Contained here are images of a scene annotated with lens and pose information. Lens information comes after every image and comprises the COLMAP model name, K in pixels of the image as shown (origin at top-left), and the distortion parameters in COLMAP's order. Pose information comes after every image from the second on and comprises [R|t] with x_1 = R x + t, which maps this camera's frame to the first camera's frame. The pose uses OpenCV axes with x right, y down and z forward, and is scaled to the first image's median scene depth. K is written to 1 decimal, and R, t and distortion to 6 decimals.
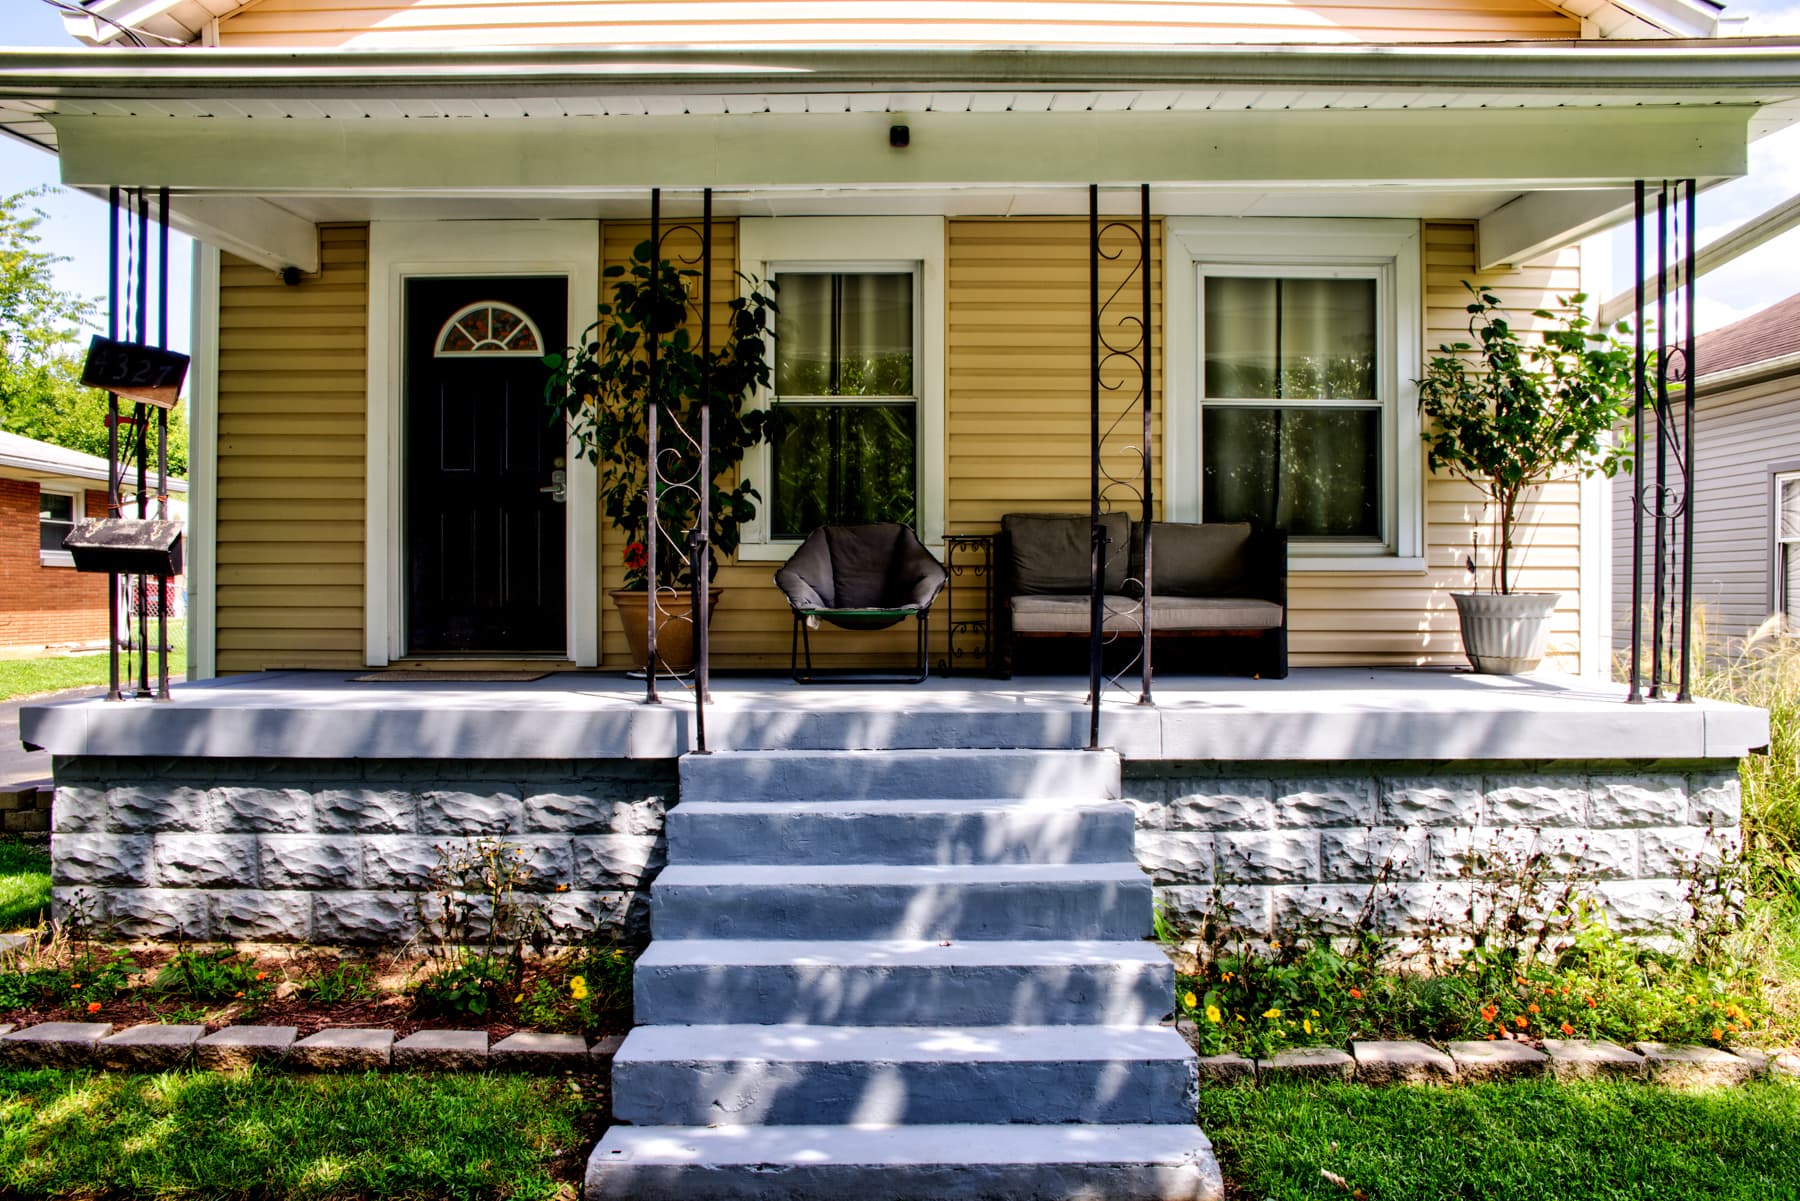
lens RADIAL K [[1425.1, 0, 900.0], [0, 1425.1, 600.5], [0, 0, 1]] dist [-0.038082, -0.000239]
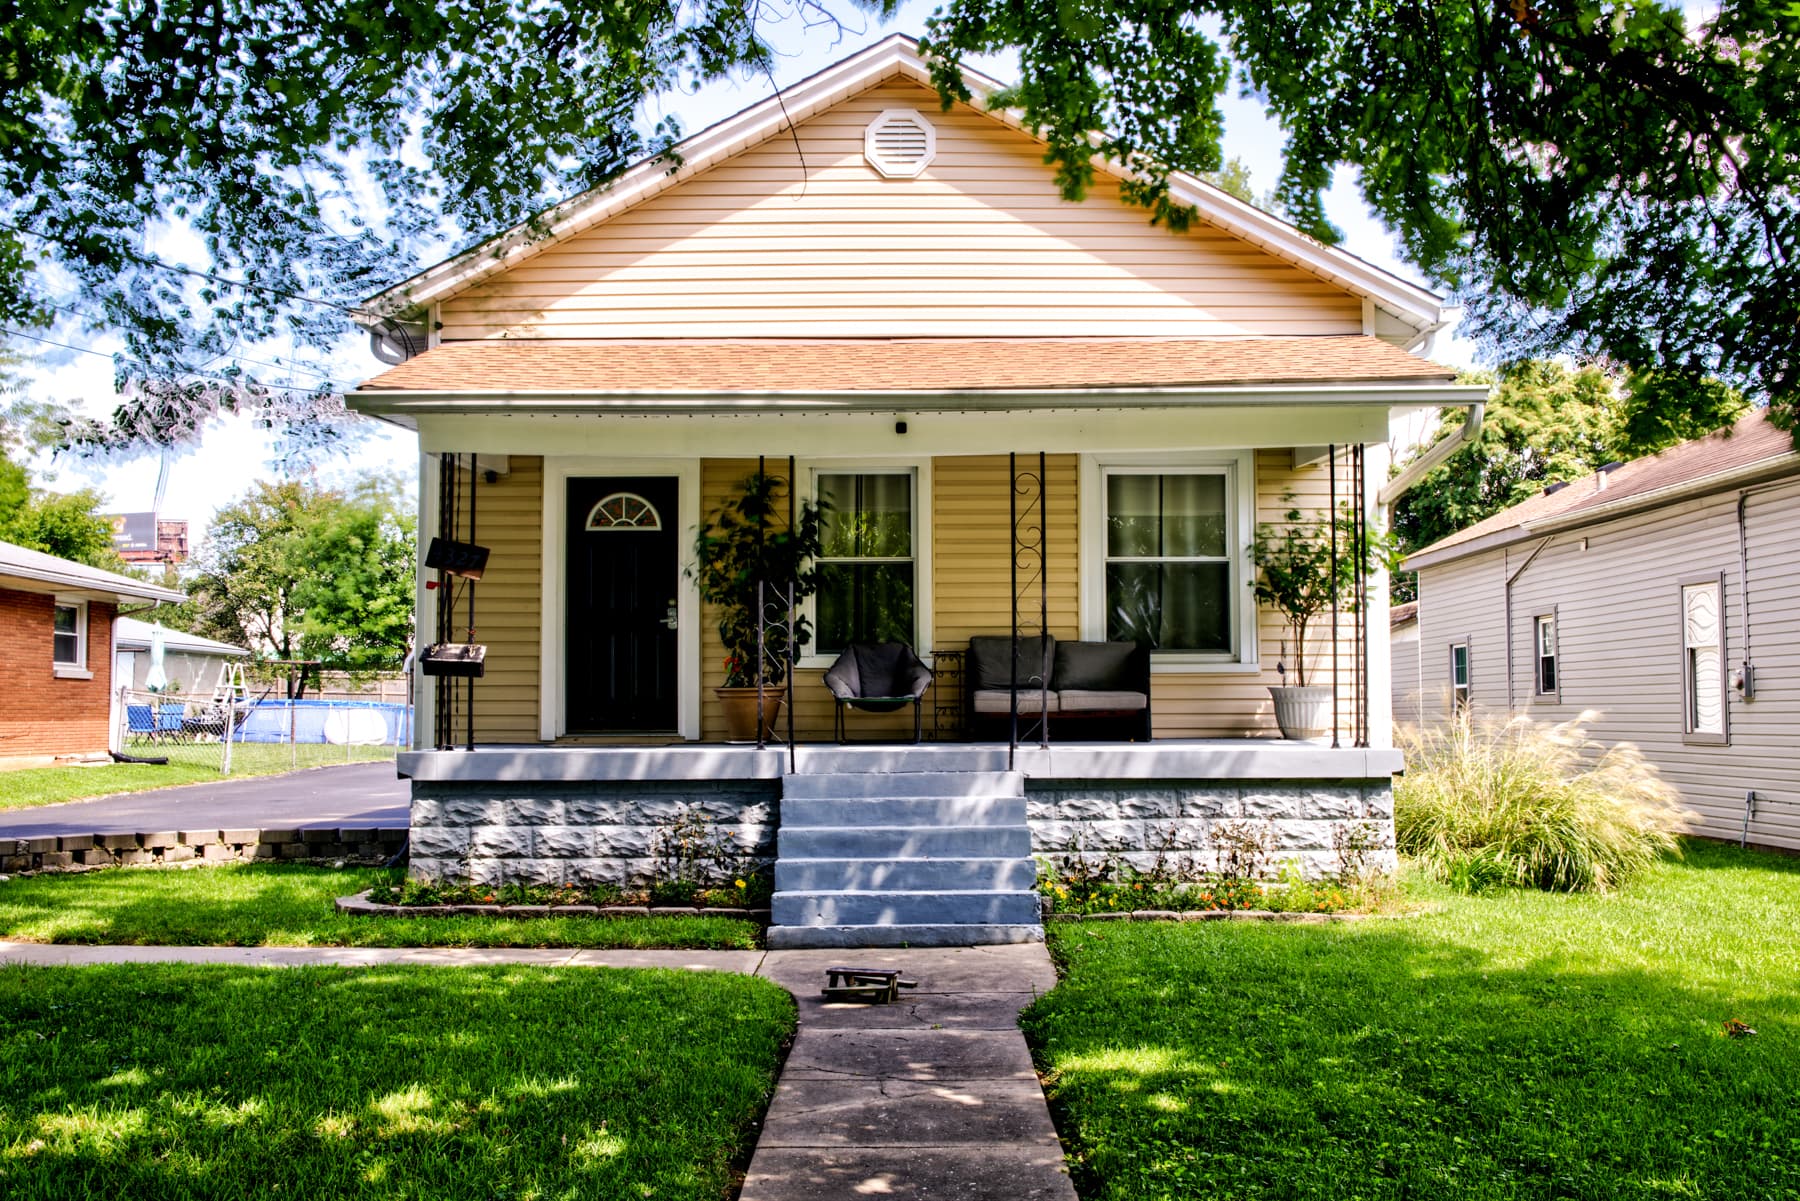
lens RADIAL K [[1912.8, 0, 905.6], [0, 1912.8, 537.4], [0, 0, 1]] dist [-0.060081, 0.012138]
pose [[0.999987, -0.004719, 0.002035, -0.000520], [0.004897, 0.995091, -0.098842, 0.044389], [-0.001559, 0.098850, 0.995101, -1.309093]]
